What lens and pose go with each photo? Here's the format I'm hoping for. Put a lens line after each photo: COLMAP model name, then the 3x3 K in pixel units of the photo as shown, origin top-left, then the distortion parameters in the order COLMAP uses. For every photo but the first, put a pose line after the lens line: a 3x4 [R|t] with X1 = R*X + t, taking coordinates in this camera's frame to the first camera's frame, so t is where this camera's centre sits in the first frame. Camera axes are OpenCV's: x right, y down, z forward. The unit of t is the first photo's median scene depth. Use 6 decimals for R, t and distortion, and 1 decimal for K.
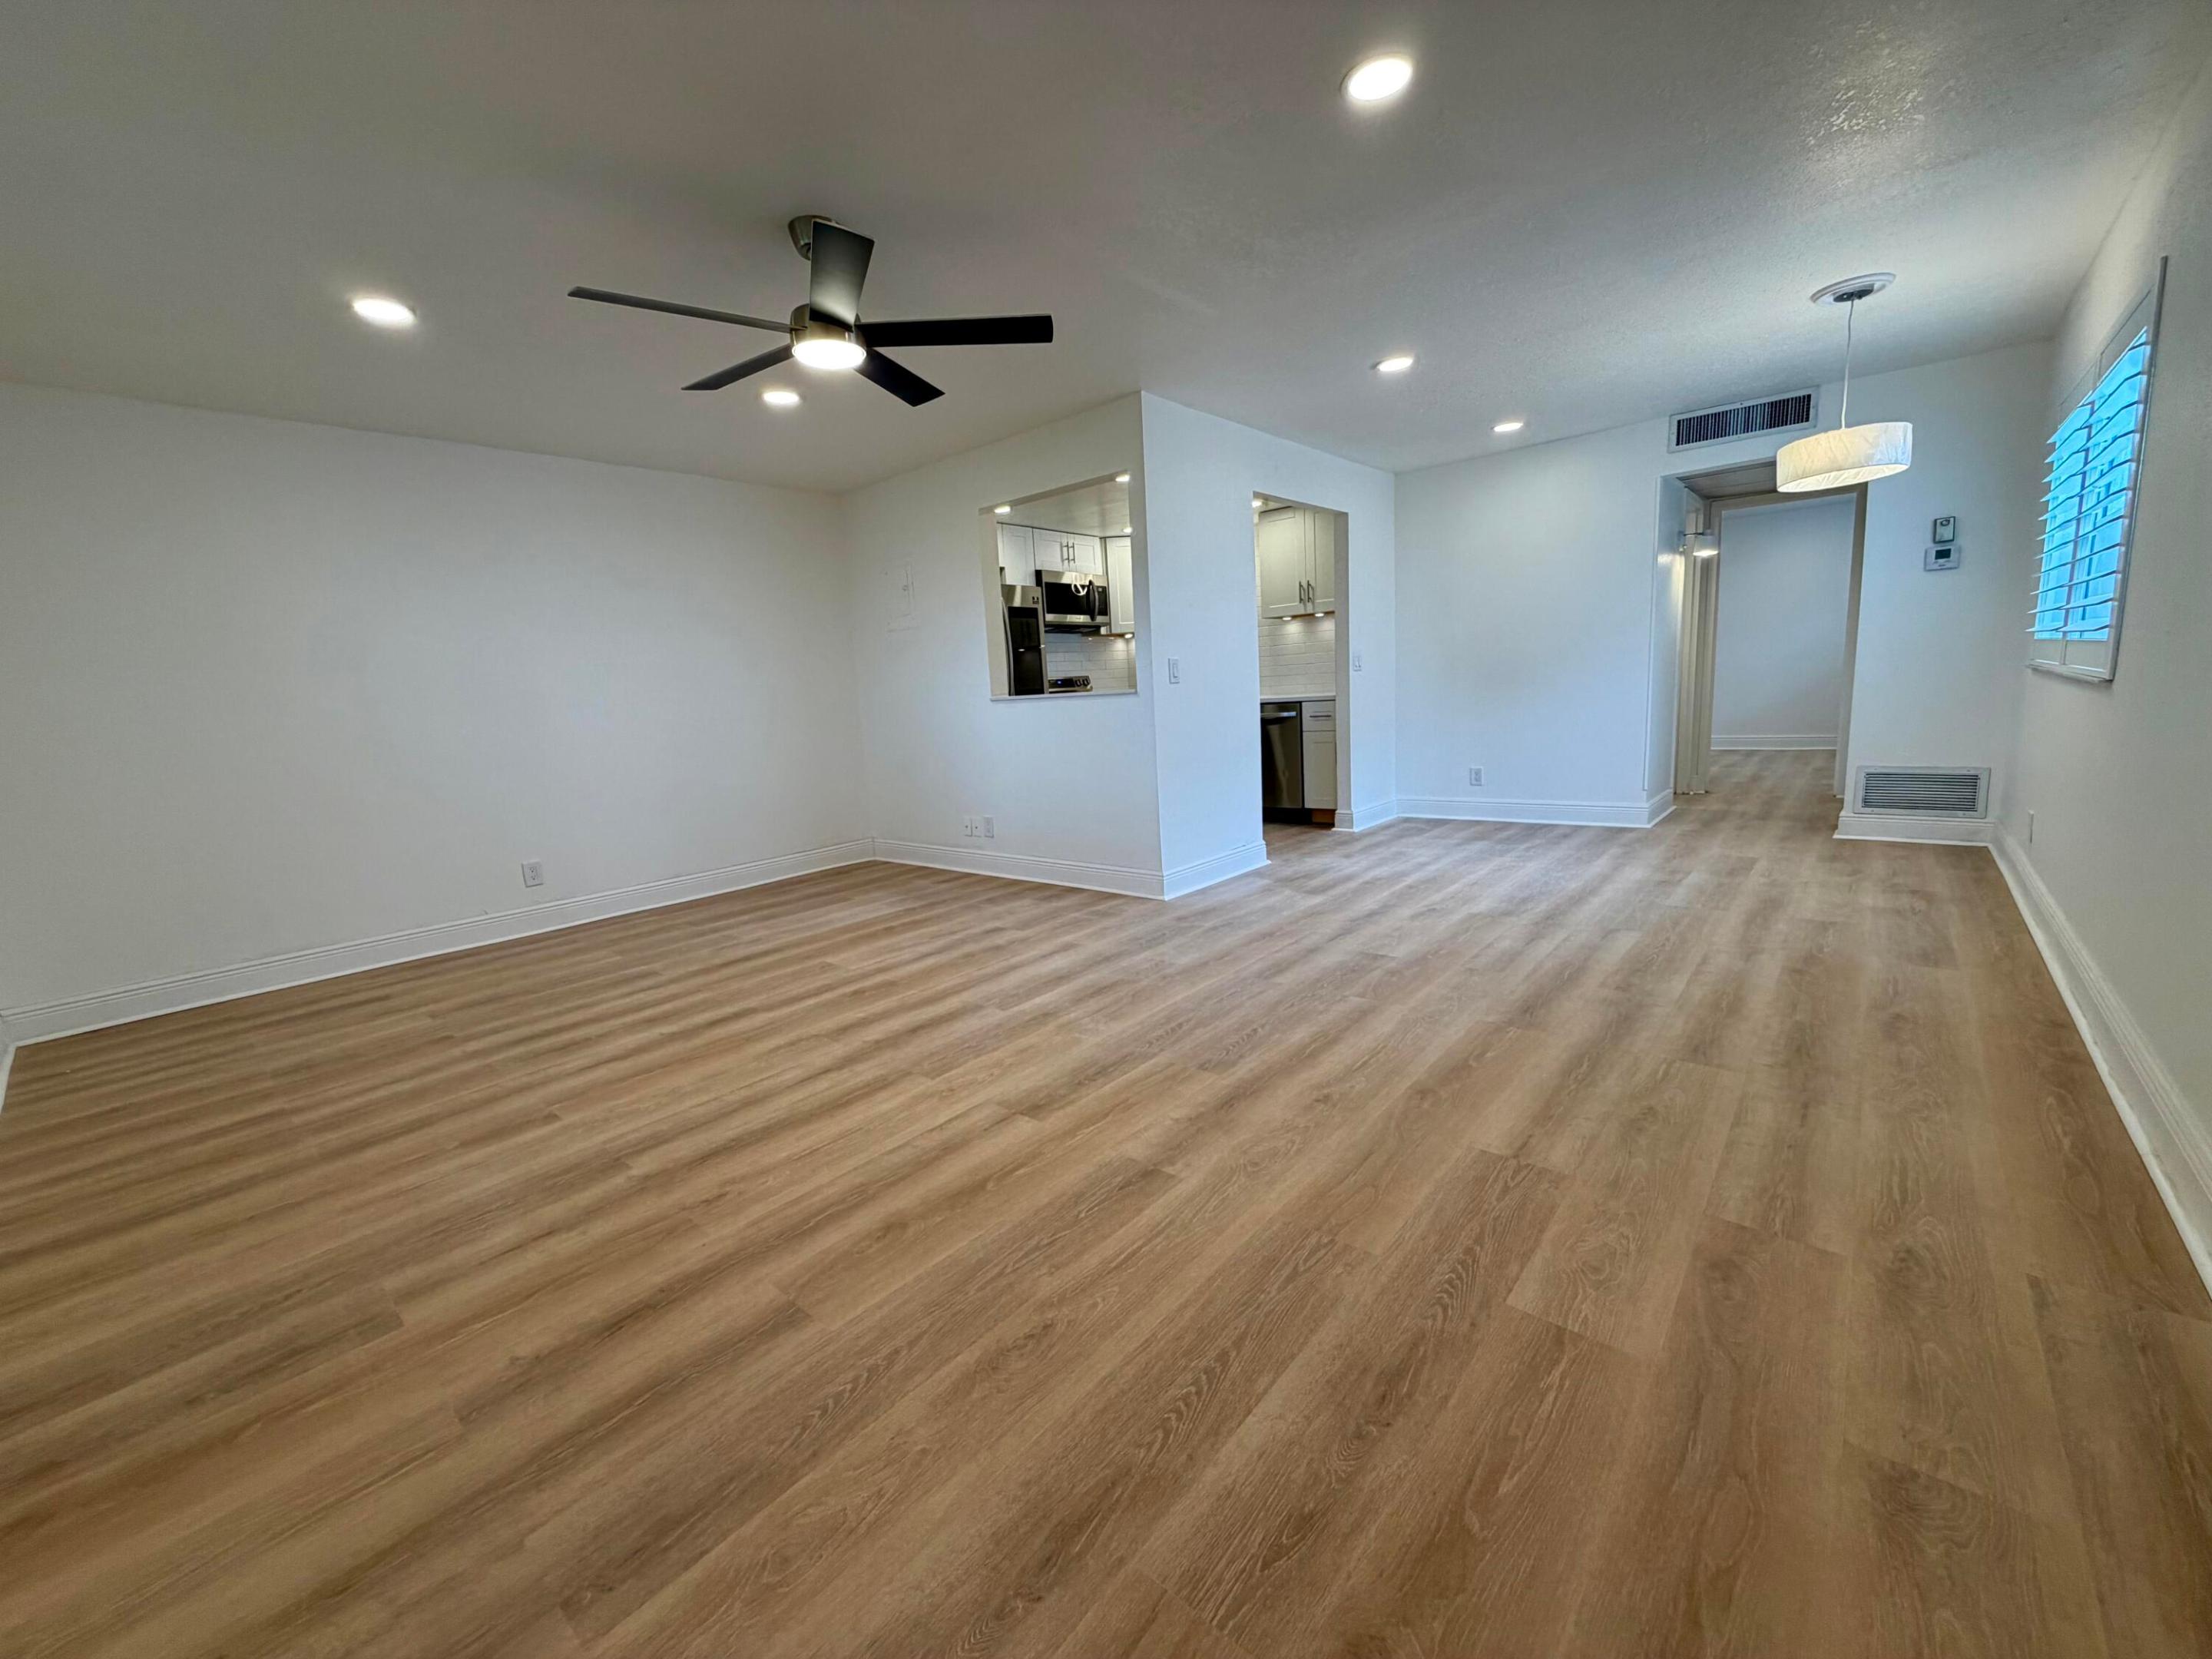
lens RADIAL K [[883.0, 0, 1106.0], [0, 883.0, 829.5], [0, 0, 1]] dist [0.000320, -0.000466]
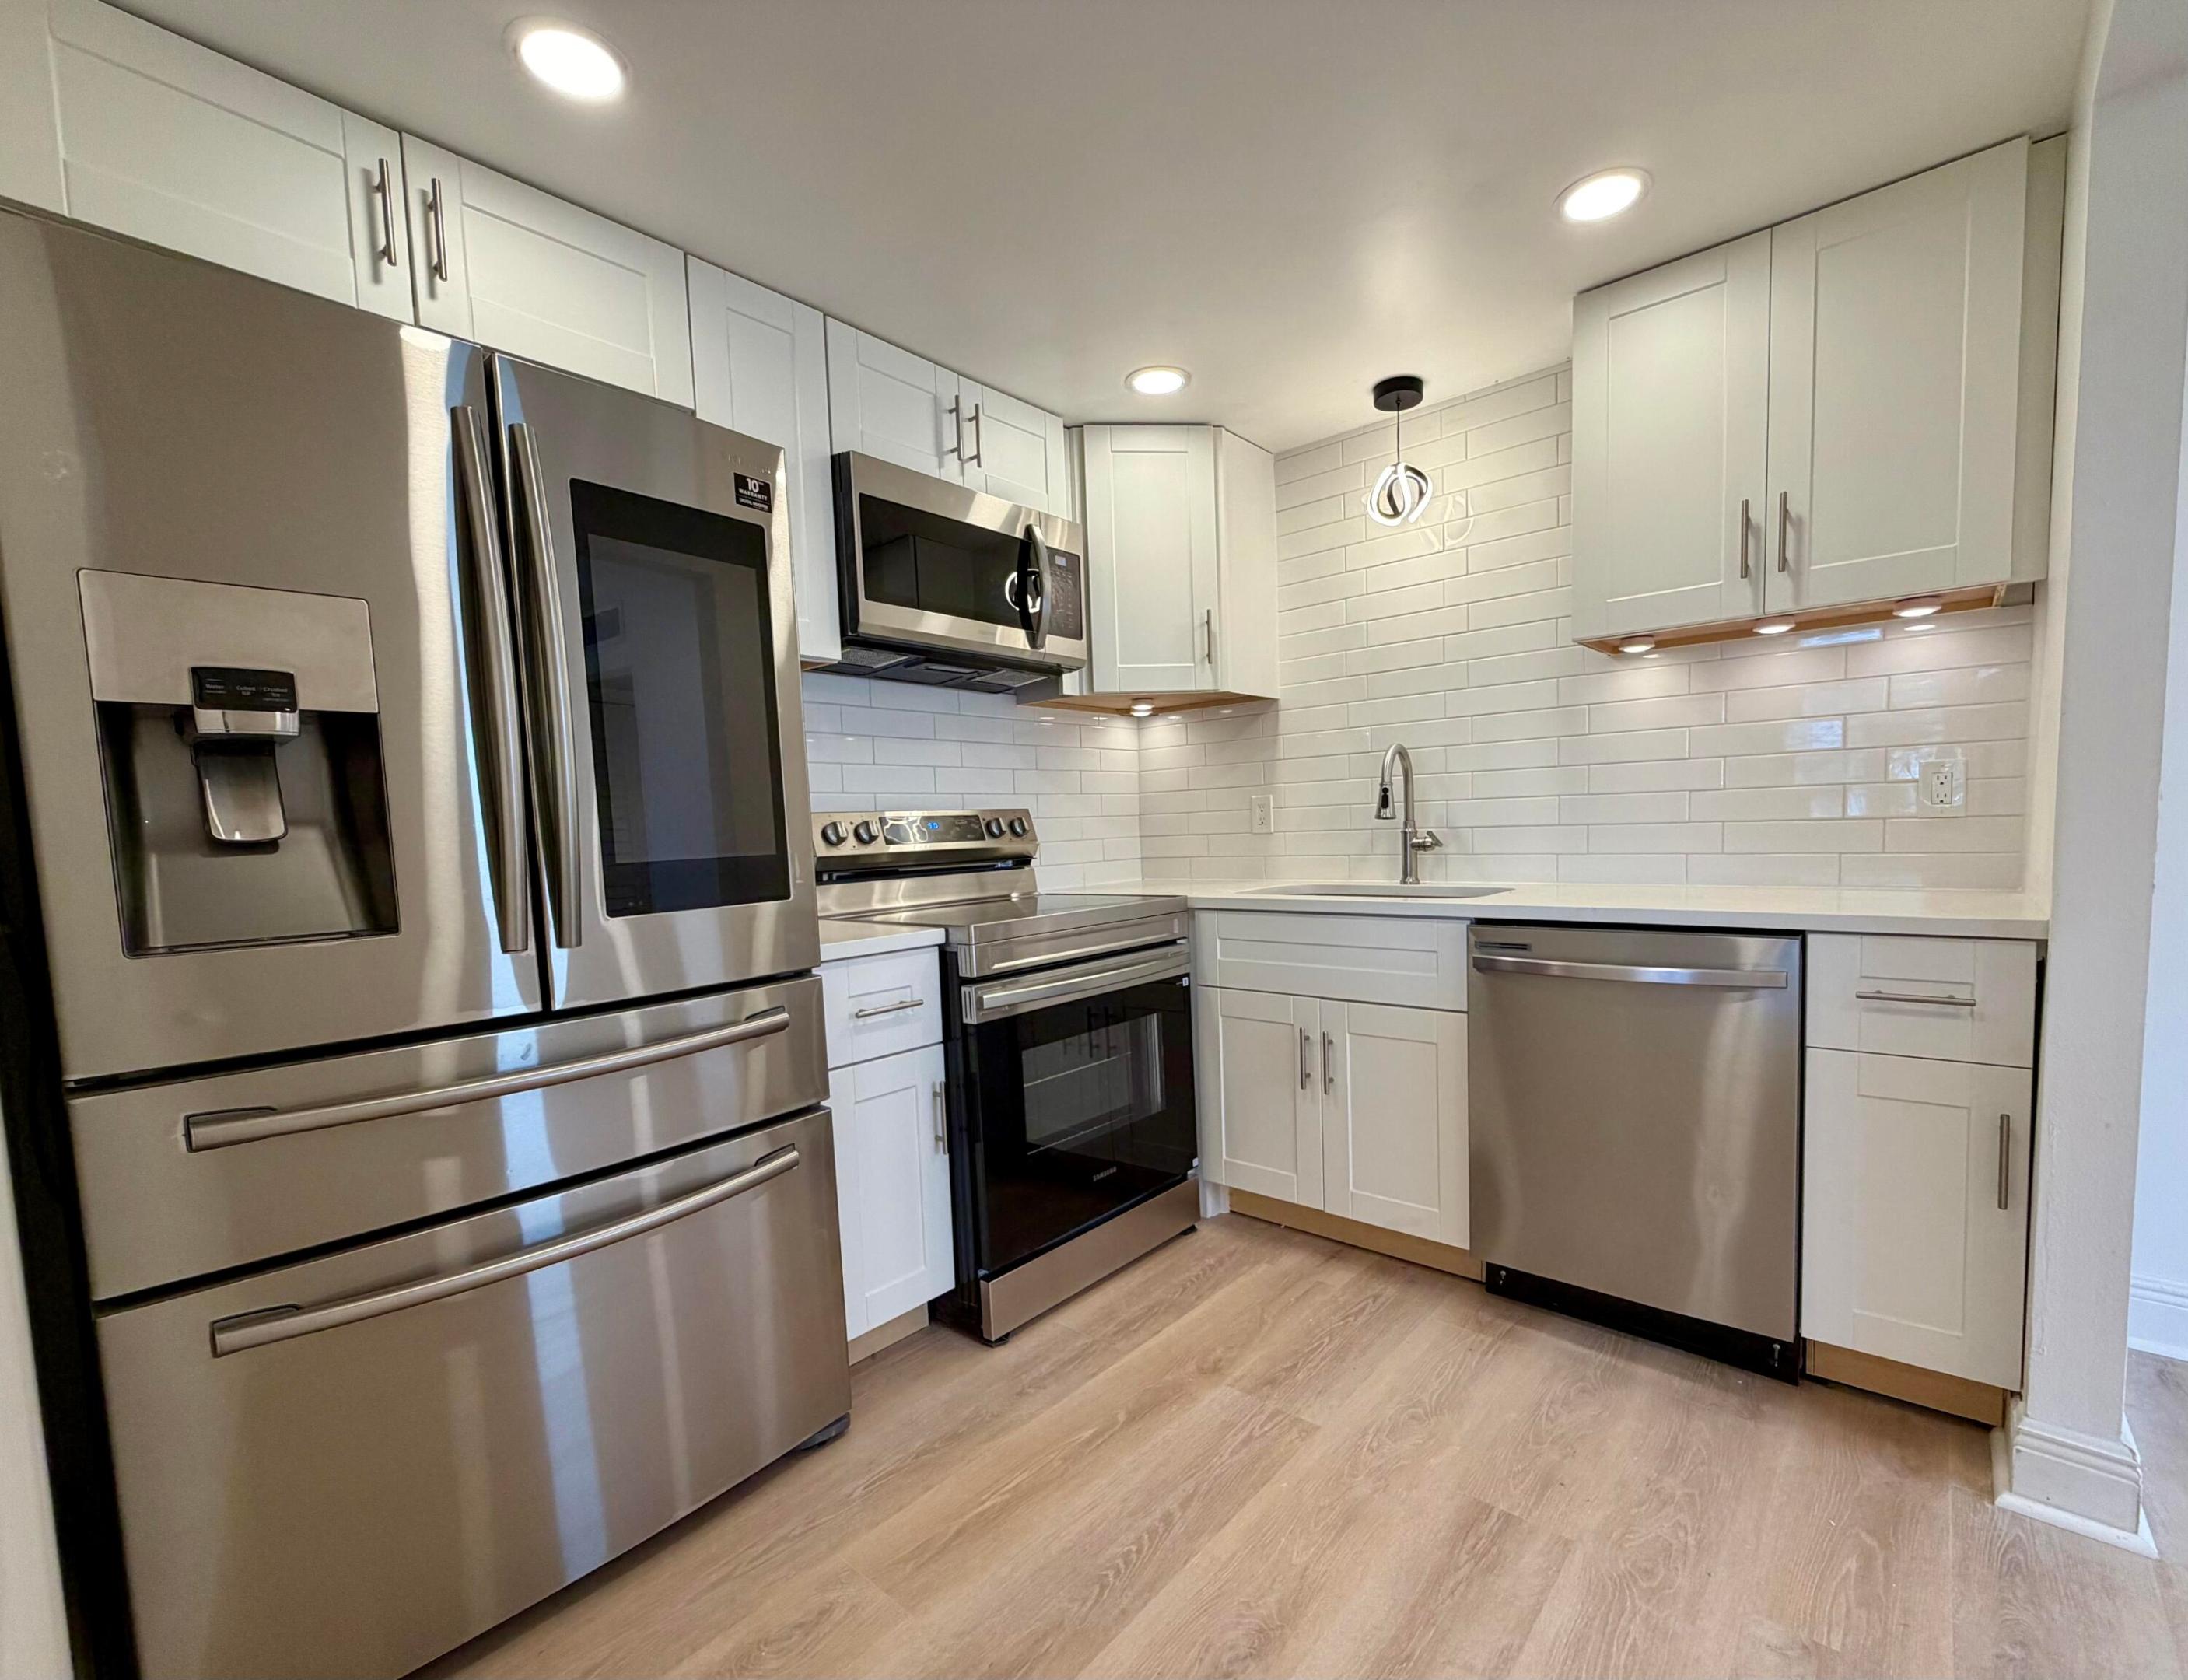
lens RADIAL K [[953.2, 0, 1147.0], [0, 953.2, 896.1], [0, 0, 1]] dist [0.001195, 0.000242]
pose [[0.999385, 0.025857, 0.023699, 0.045469], [-0.023773, 0.996150, -0.084385, -0.233977], [-0.025789, 0.083770, 0.996151, 1.342263]]
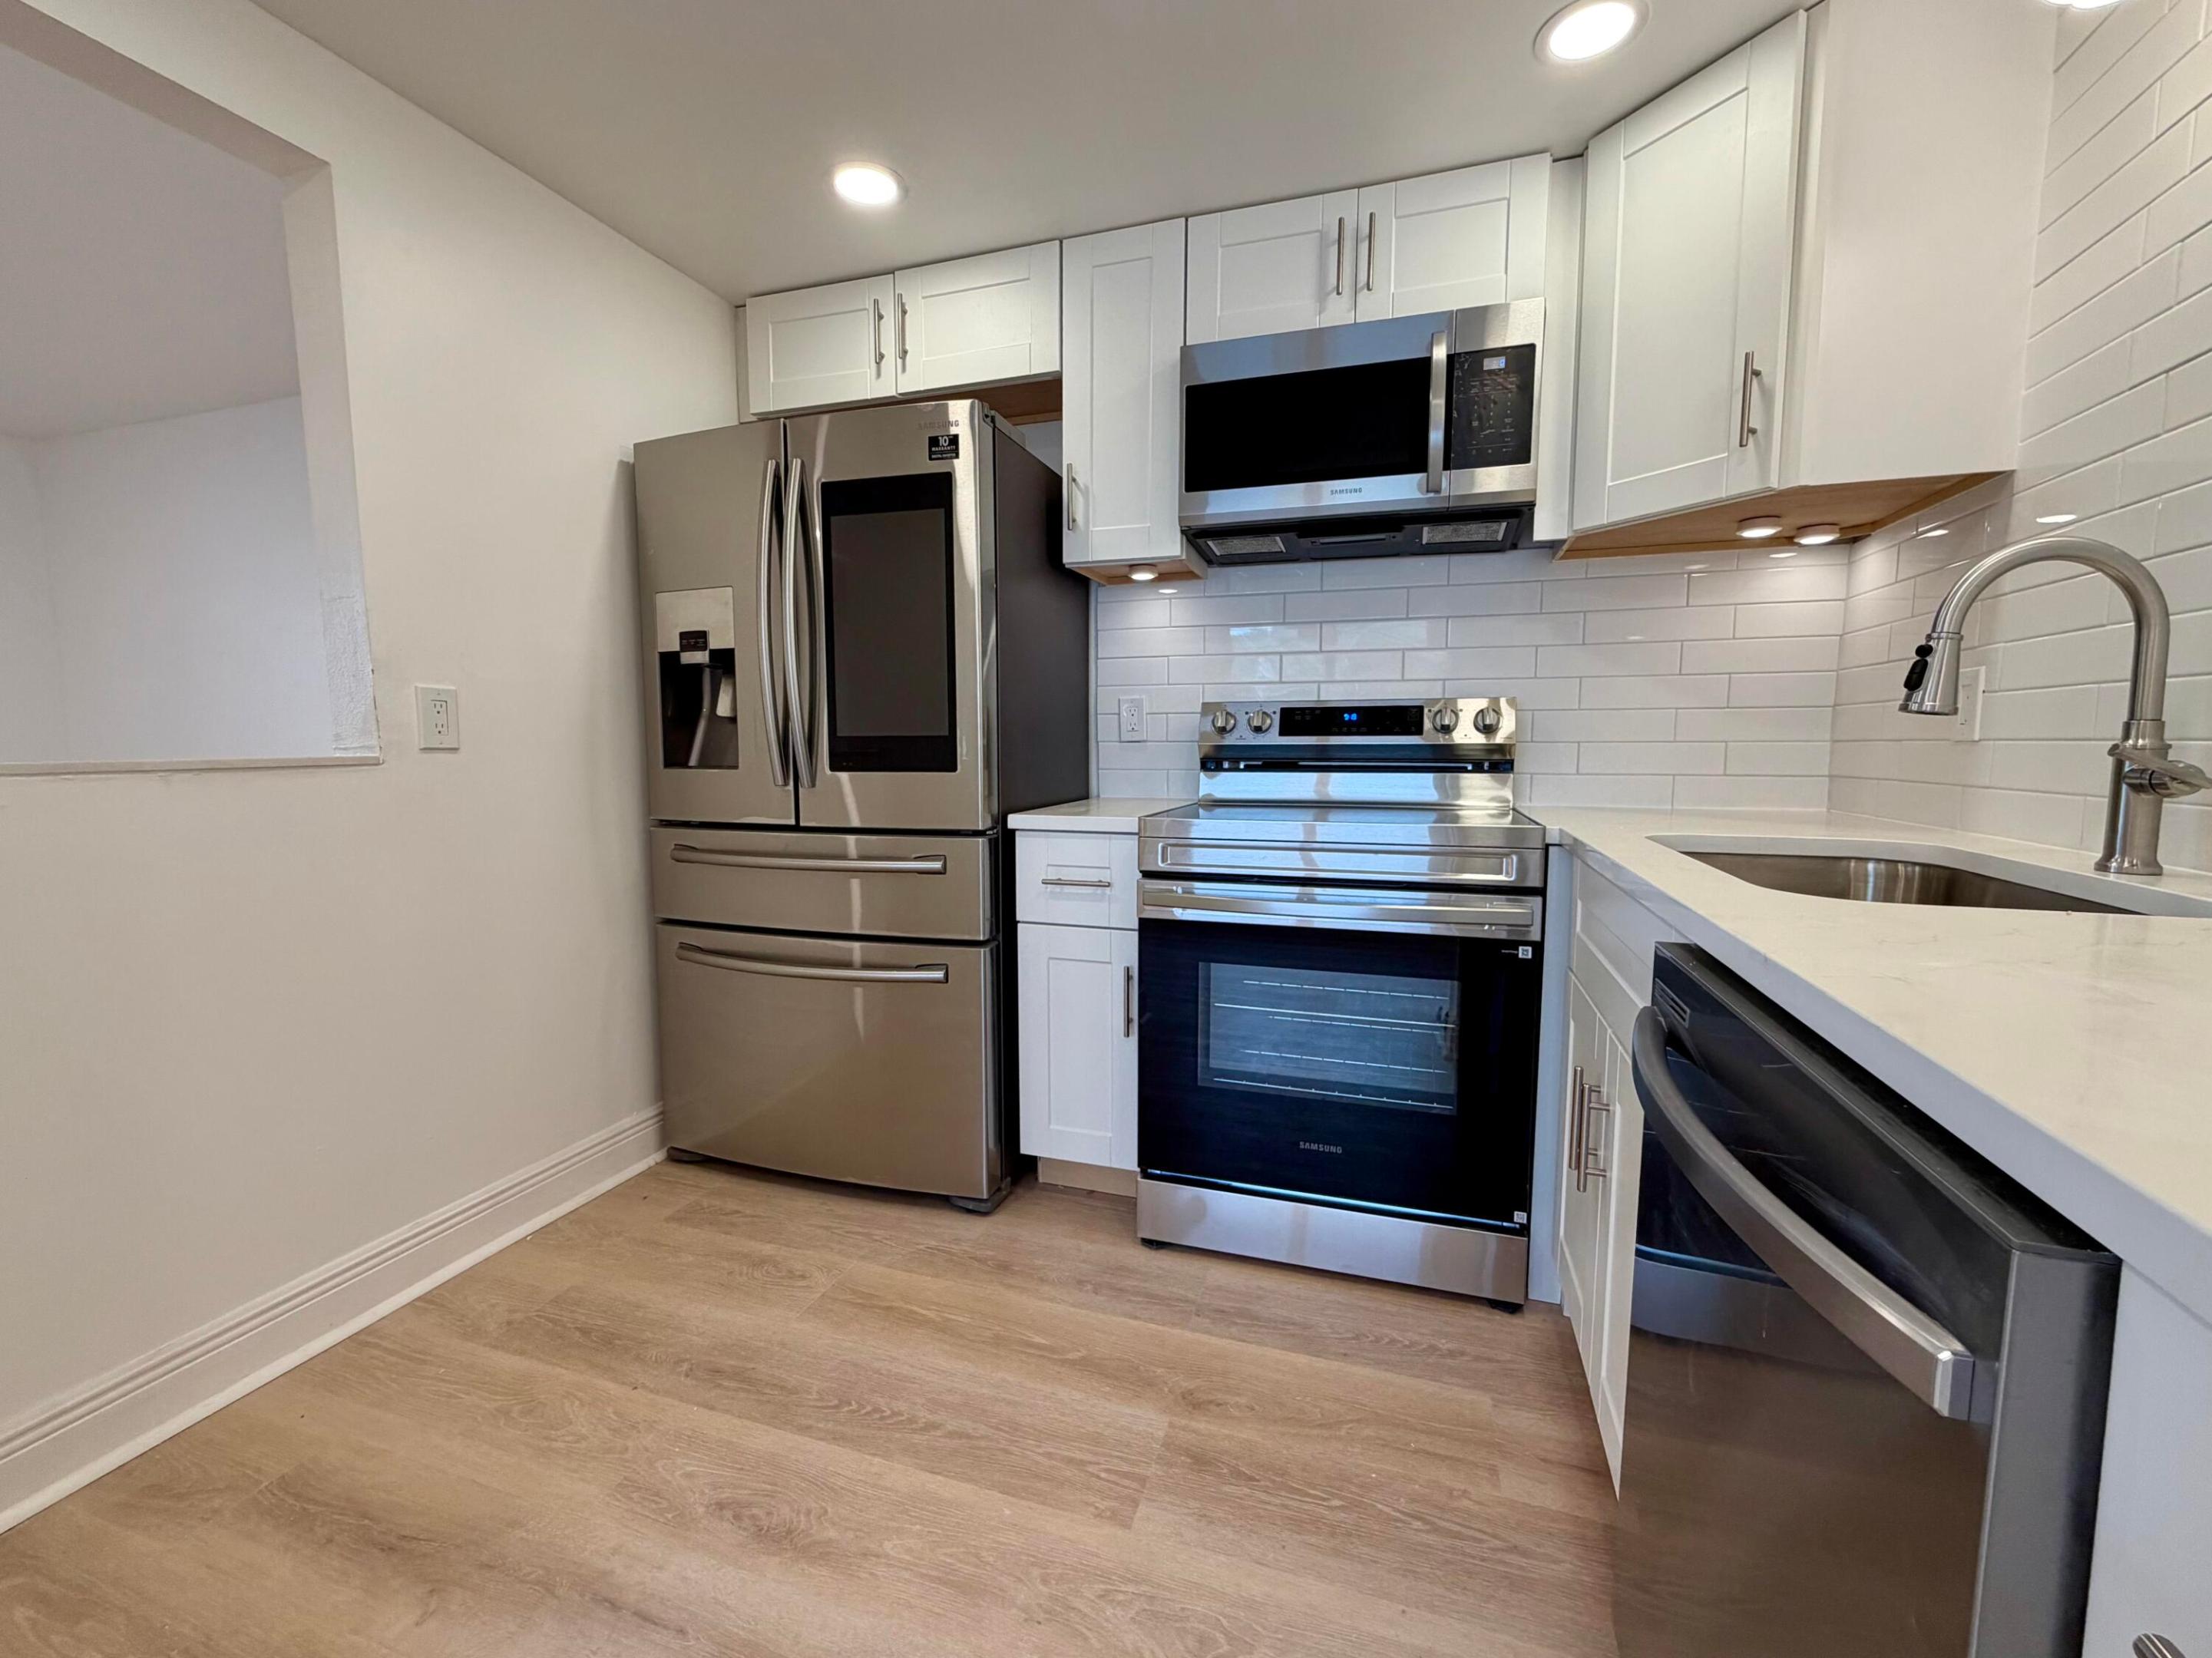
lens RADIAL K [[928.7, 0, 1094.4], [0, 928.7, 828.7], [0, 0, 1]] dist [0.000791, 0.000037]
pose [[0.373216, 0.150248, -0.915497, 0.454098], [-0.168326, 0.981387, 0.092441, -0.302837], [0.912347, 0.119602, 0.391560, 1.684426]]
